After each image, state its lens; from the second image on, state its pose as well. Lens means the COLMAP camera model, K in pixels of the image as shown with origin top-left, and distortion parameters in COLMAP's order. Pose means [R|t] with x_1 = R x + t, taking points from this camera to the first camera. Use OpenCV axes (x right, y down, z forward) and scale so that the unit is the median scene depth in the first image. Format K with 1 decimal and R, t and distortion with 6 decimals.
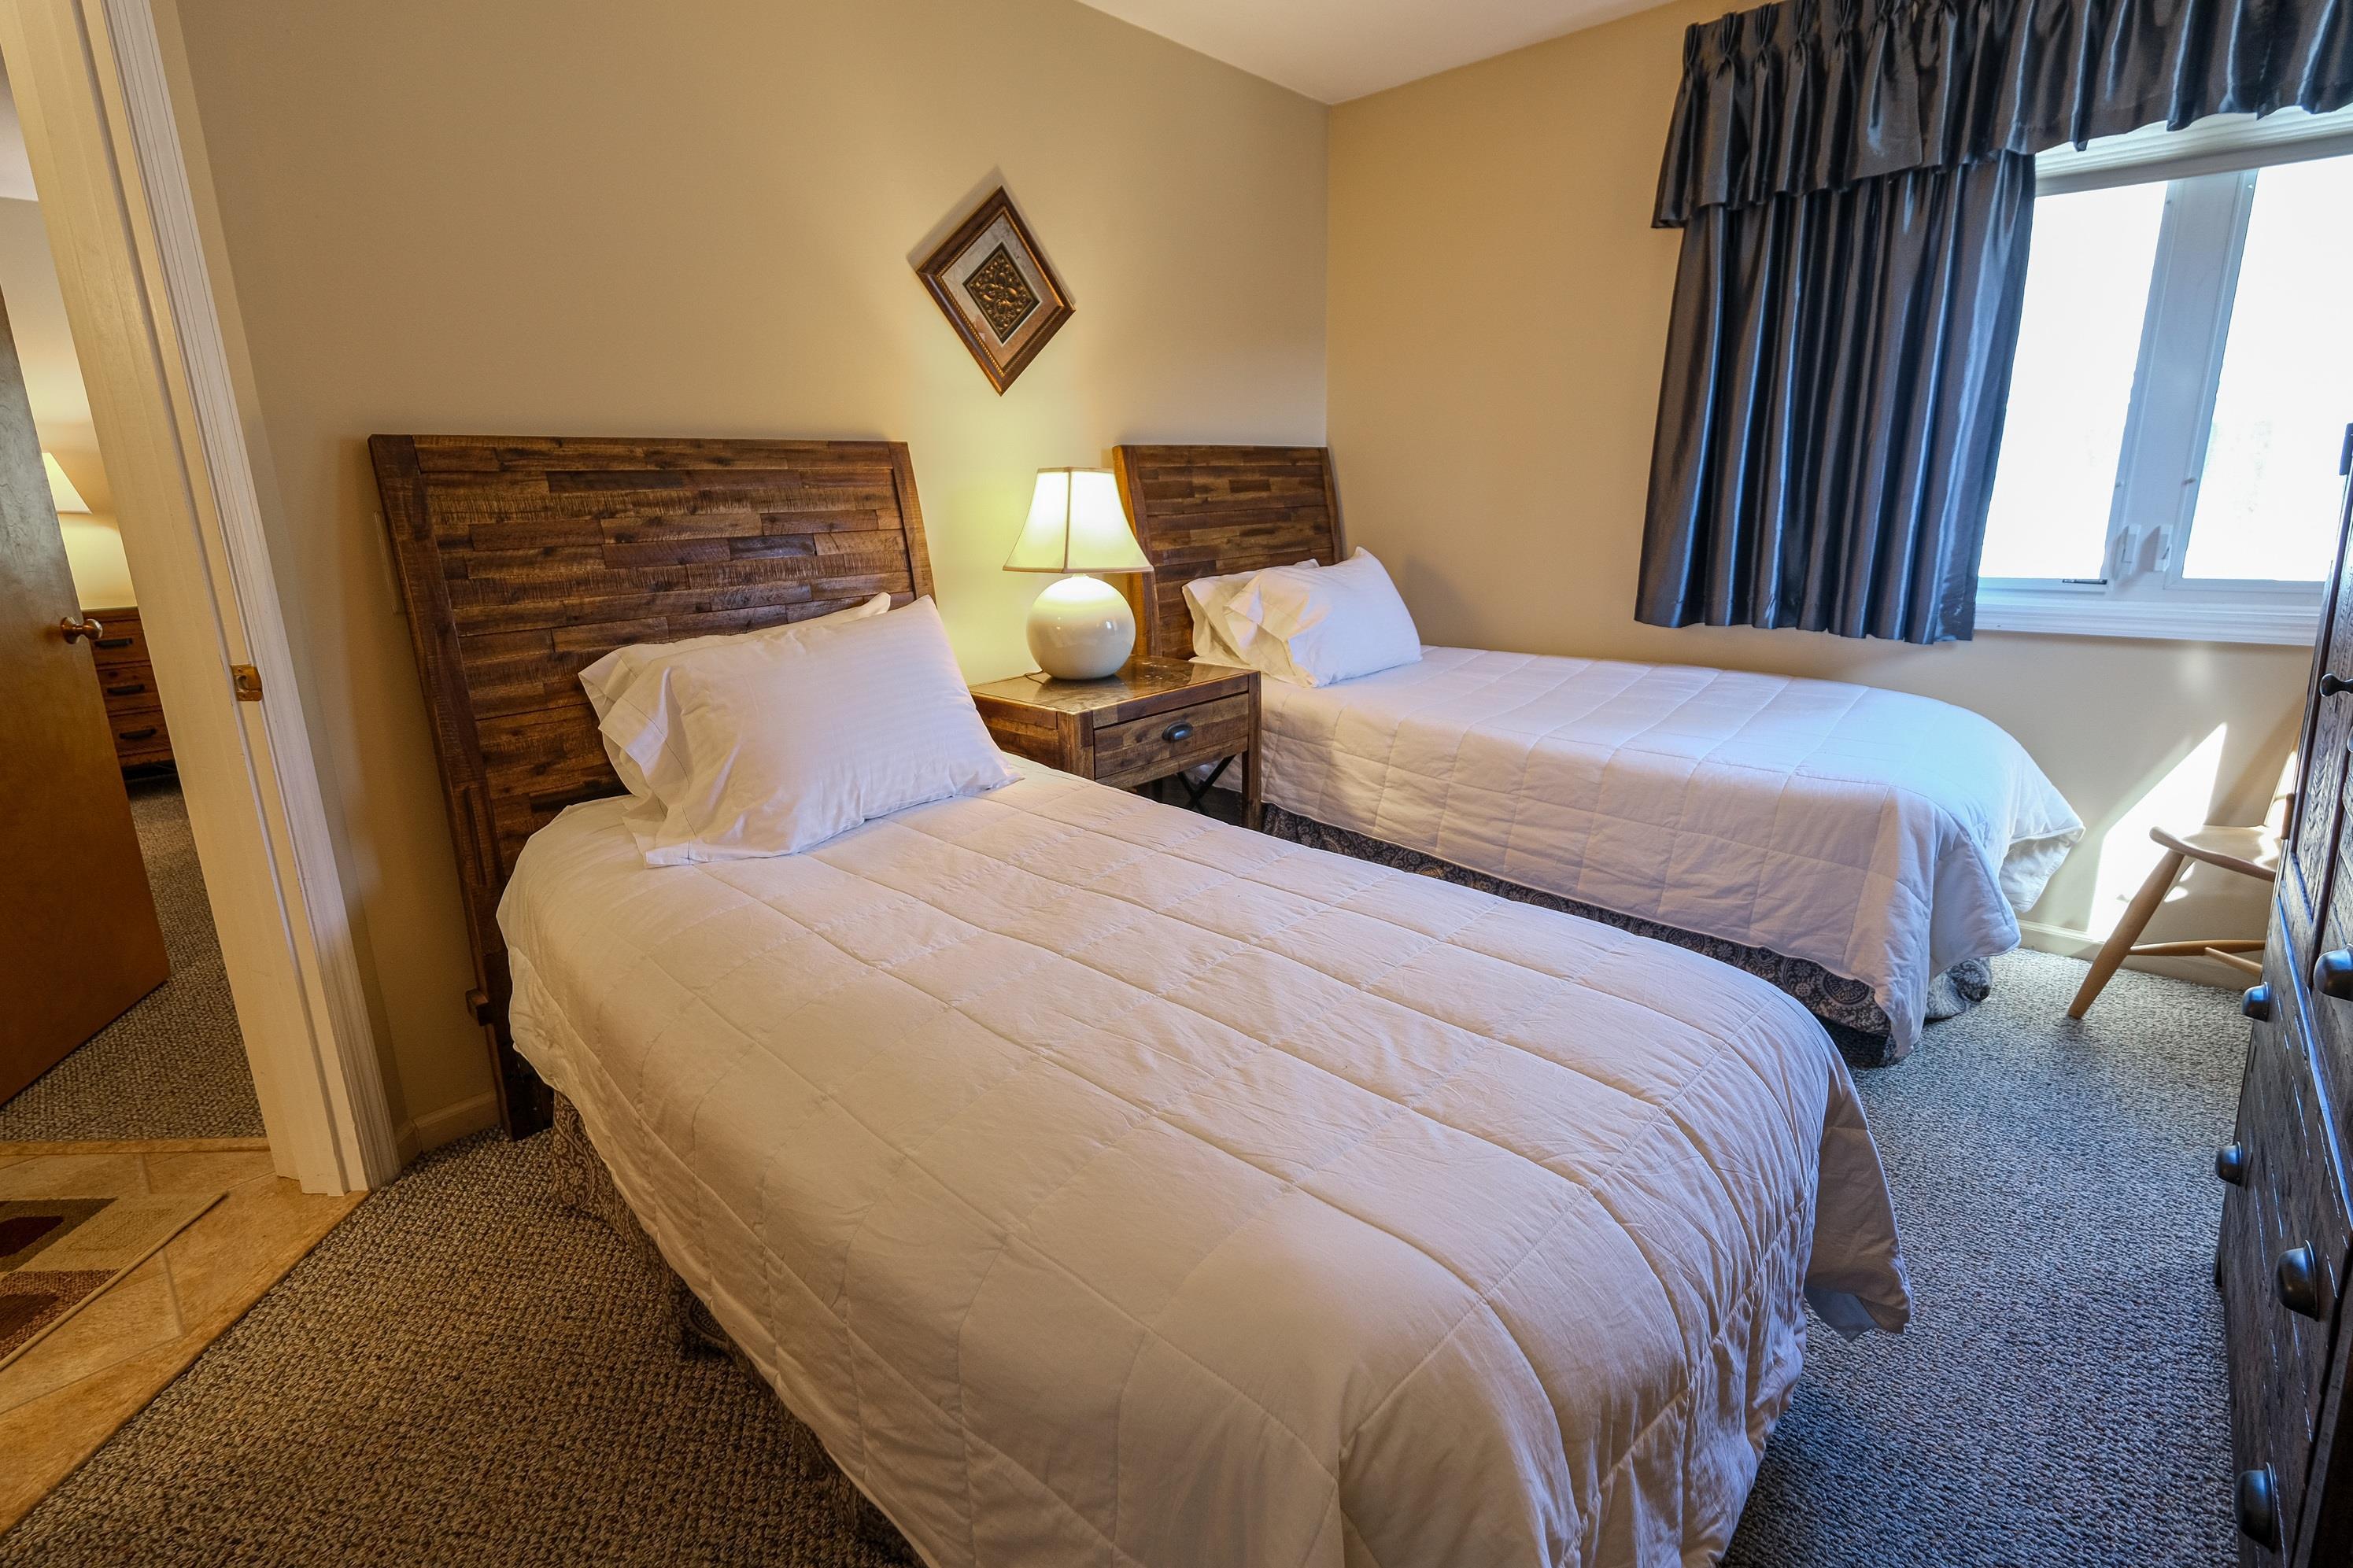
lens RADIAL K [[1062.4, 0, 1171.4], [0, 1062.4, 746.6], [0, 0, 1]] dist [-0.000758, -0.000389]
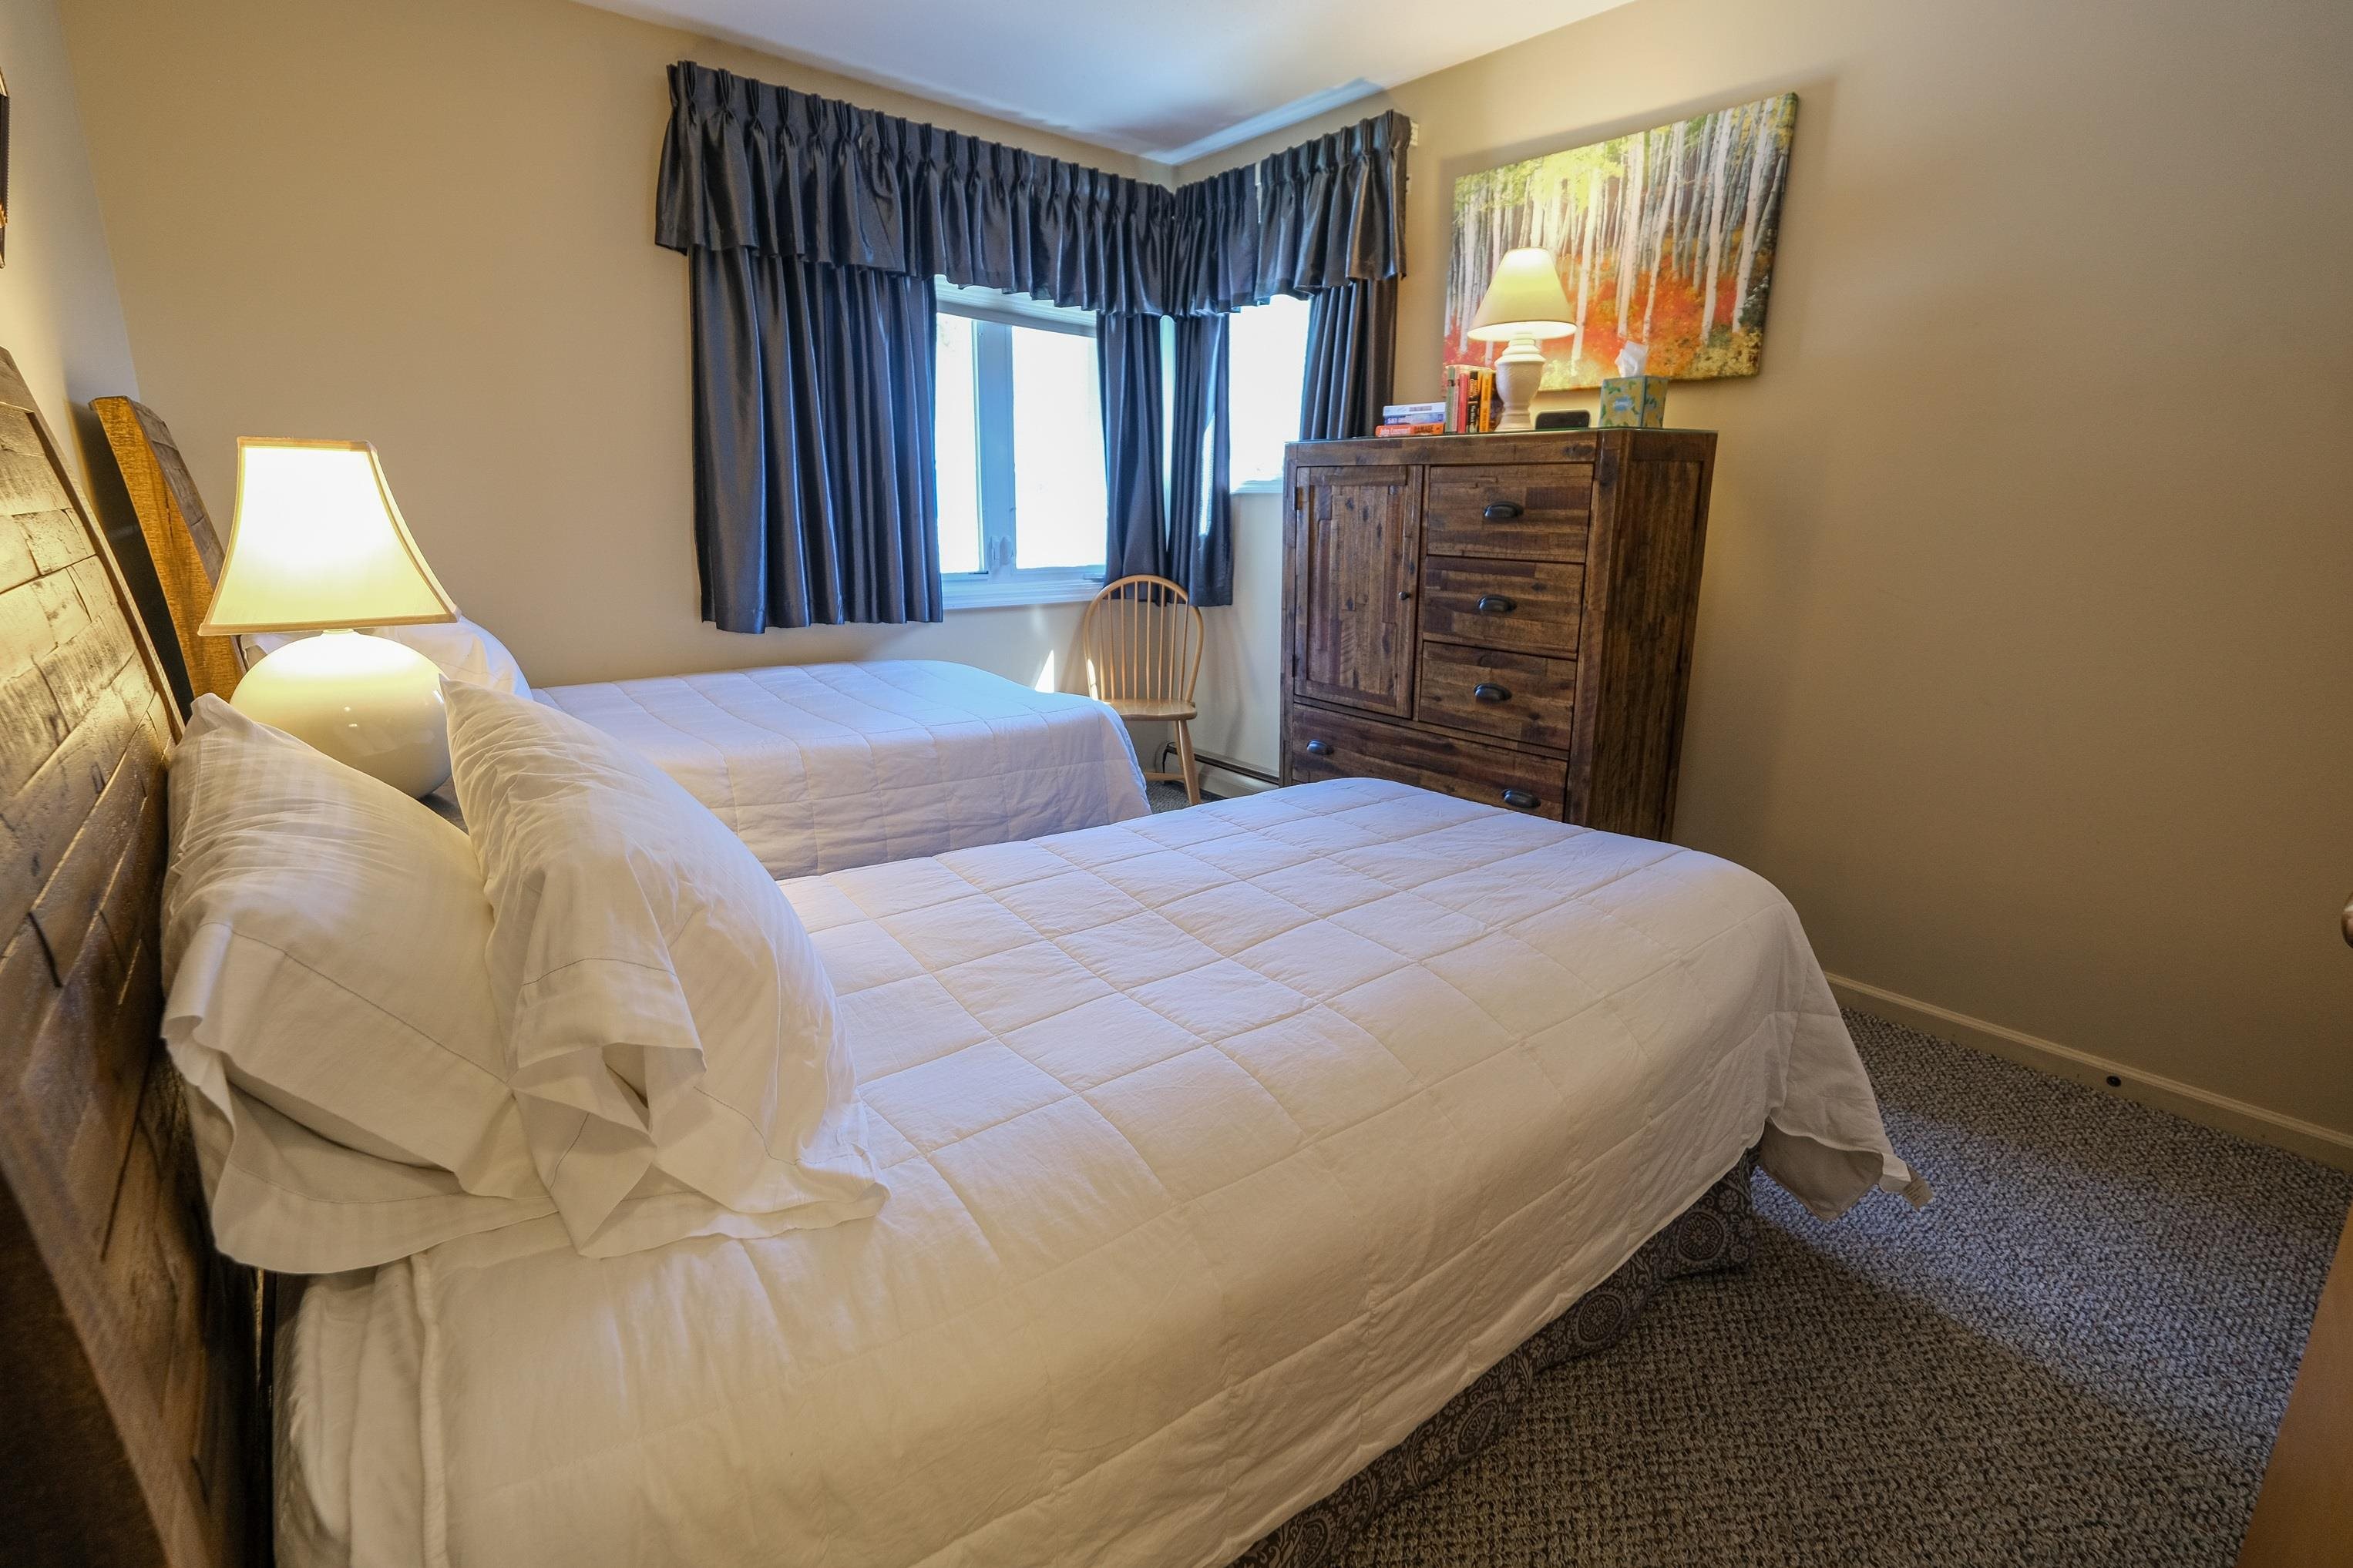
lens RADIAL K [[1039.2, 0, 1170.1], [0, 1039.2, 774.5], [0, 0, 1]] dist [-0.000821, -0.000157]
pose [[0.141664, -0.225747, 0.963831, -0.708810], [0.214966, 0.957431, 0.192652, -0.119861], [-0.966292, 0.179899, 0.184162, 0.571900]]
